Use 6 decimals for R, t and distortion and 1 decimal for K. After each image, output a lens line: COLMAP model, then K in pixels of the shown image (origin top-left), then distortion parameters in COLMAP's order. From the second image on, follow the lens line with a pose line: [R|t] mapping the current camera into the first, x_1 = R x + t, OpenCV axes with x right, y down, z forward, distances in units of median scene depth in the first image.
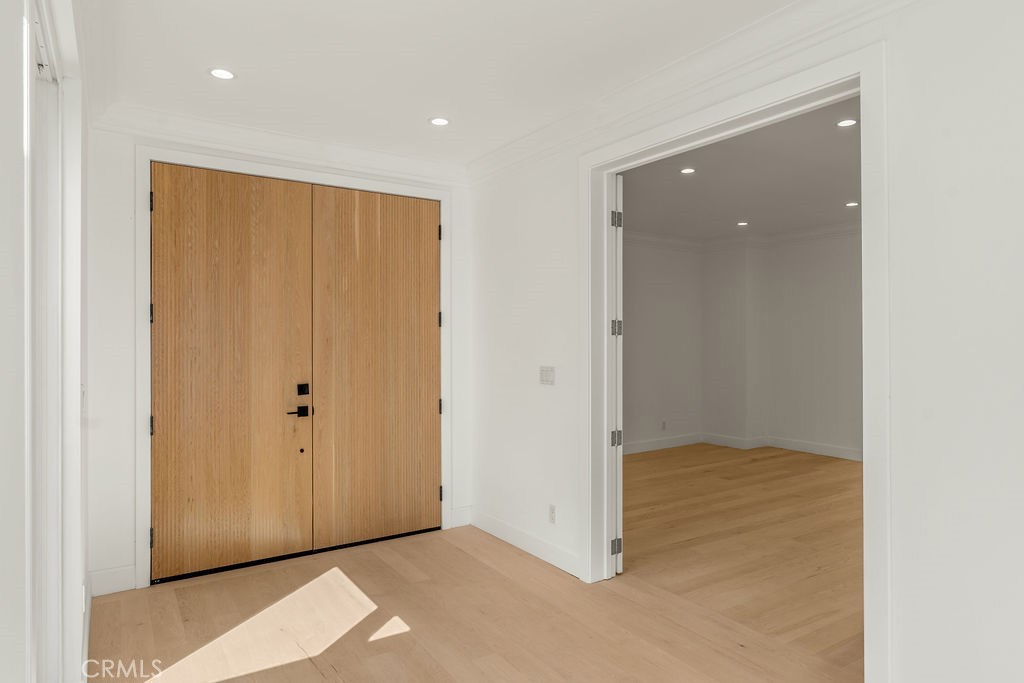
lens RADIAL K [[626.0, 0, 512.0], [0, 626.0, 341.5], [0, 0, 1]] dist [0.000818, 0.001129]
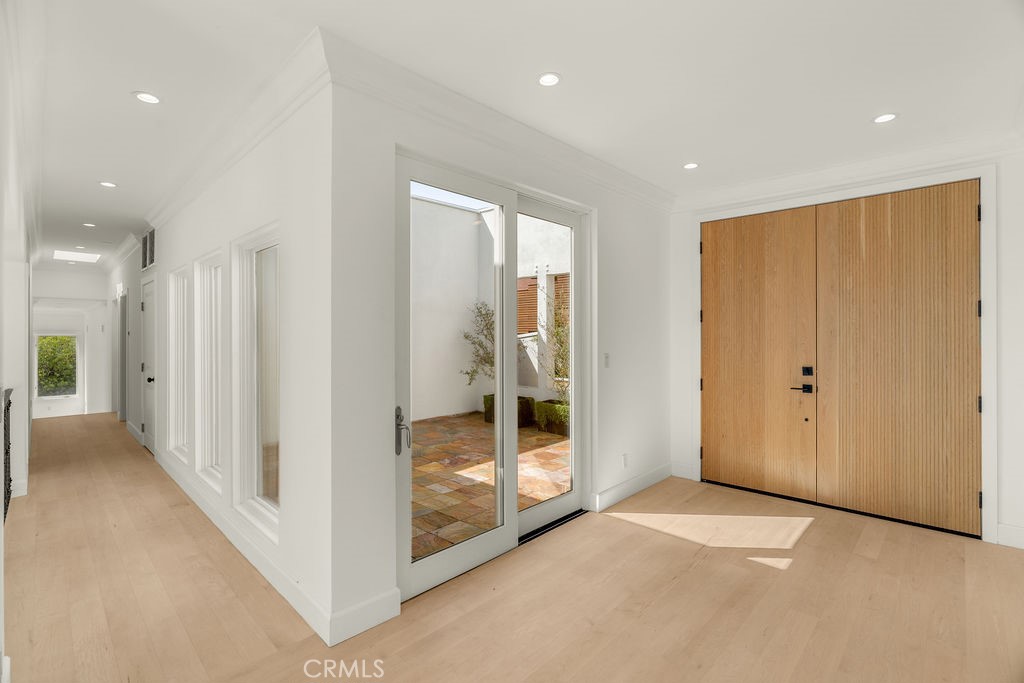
lens RADIAL K [[467.4, 0, 512.9], [0, 467.4, 338.2], [0, 0, 1]] dist [-0.001109, -0.000155]
pose [[0.229703, 0.006198, -0.973241, 0.446726], [-0.003265, 0.999979, 0.005598, 0.007221], [0.973255, 0.001892, 0.229718, 0.211973]]
